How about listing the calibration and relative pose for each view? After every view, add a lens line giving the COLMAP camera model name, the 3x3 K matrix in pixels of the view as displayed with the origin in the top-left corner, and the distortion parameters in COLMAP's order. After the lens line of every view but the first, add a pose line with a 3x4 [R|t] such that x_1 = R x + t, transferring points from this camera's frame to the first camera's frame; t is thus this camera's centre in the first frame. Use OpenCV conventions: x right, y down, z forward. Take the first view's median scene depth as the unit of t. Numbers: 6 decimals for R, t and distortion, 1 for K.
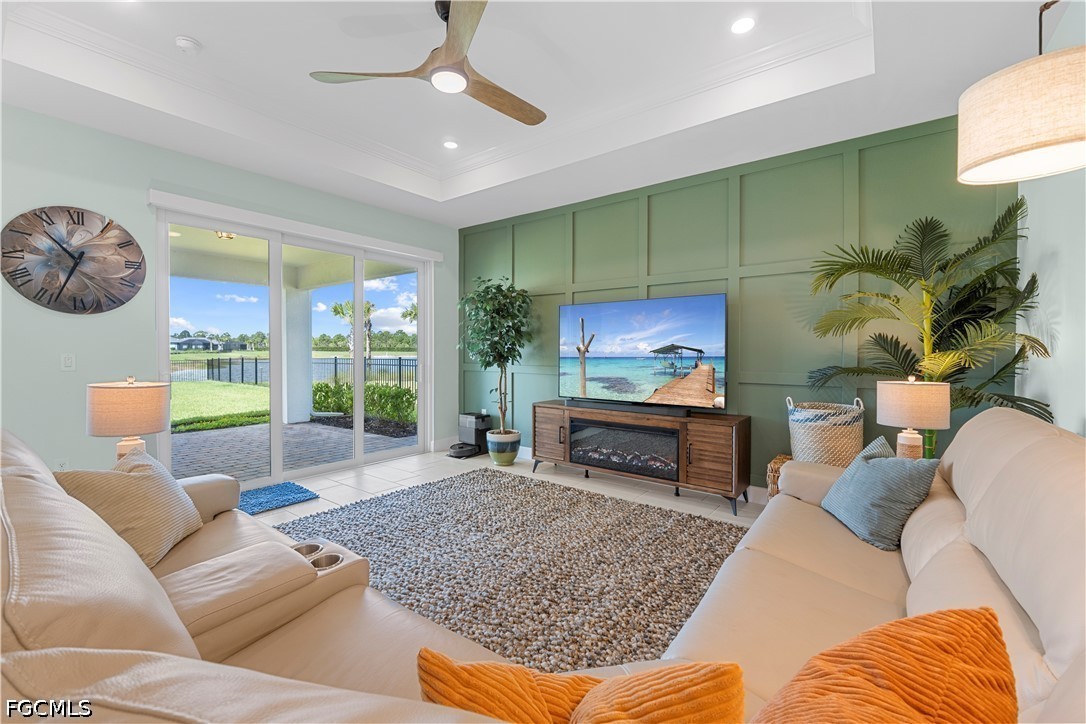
lens RADIAL K [[453.3, 0, 544.2], [0, 453.3, 352.6], [0, 0, 1]] dist [-0.000560, -0.000057]
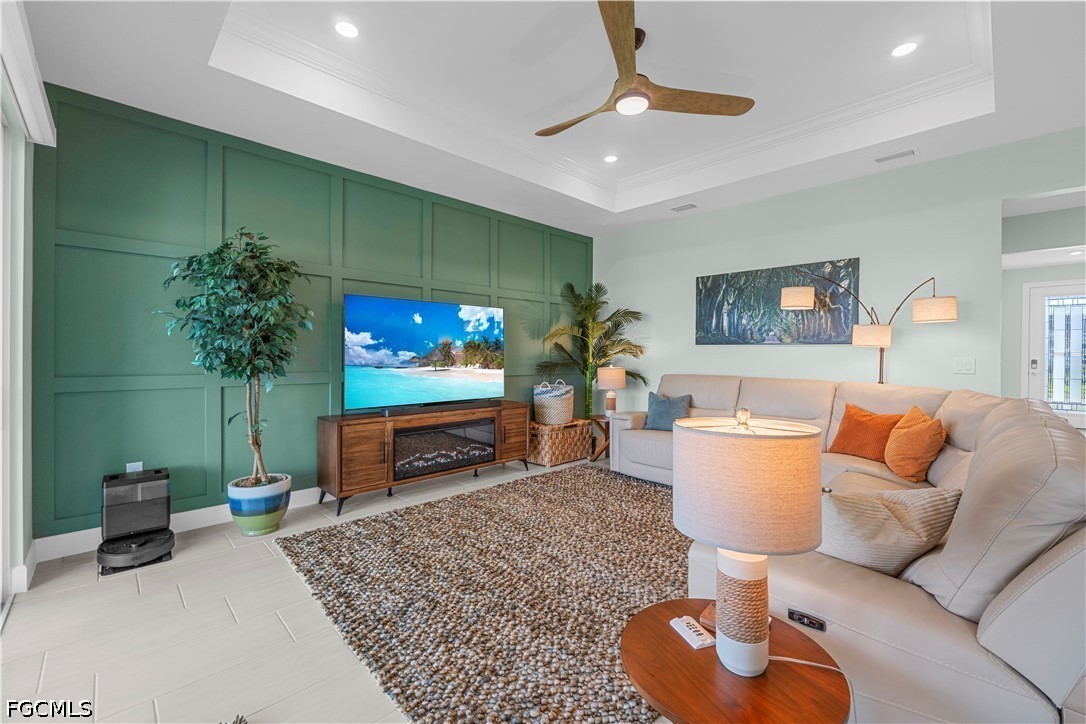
lens RADIAL K [[453.3, 0, 544.2], [0, 453.3, 352.6], [0, 0, 1]] dist [-0.000560, -0.000057]
pose [[0.156143, -0.004571, 0.987724, -0.851819], [0.001963, 0.999989, 0.004318, -0.005672], [-0.987732, 0.001264, 0.156151, 0.670879]]
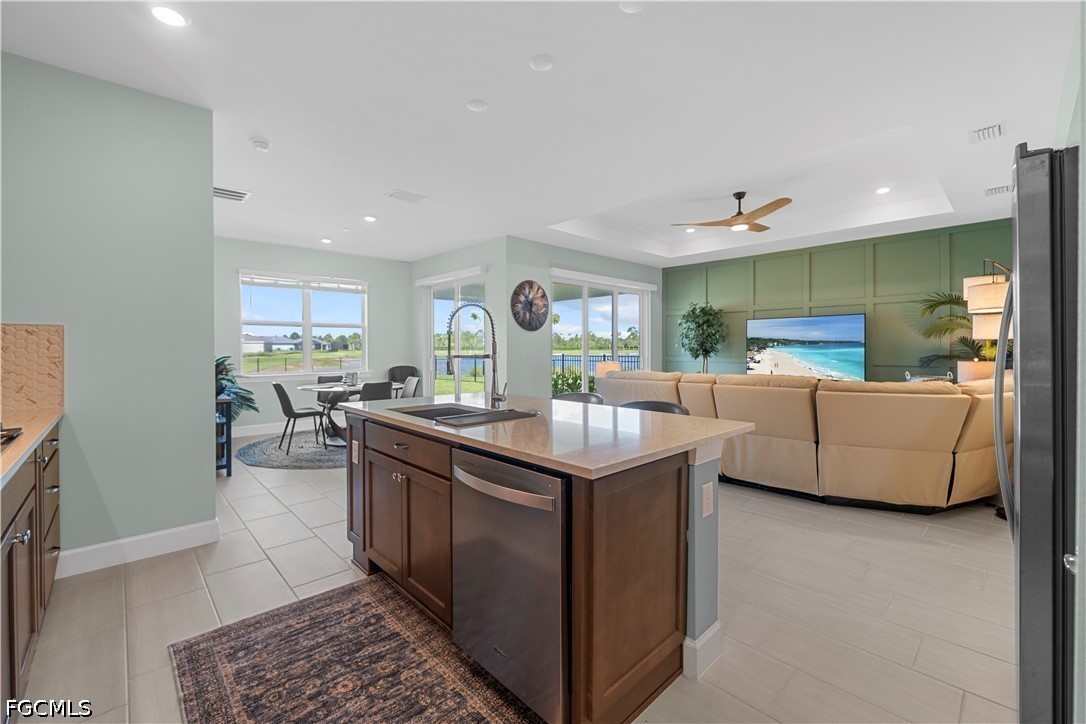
lens RADIAL K [[449.1, 0, 549.3], [0, 449.1, 348.7], [0, 0, 1]] dist [-0.001467, -0.000088]
pose [[0.986956, -0.005197, -0.160904, -0.508095], [0.004323, 0.999974, -0.005783, 0.008104], [0.160930, 0.005012, 0.986953, -0.872341]]
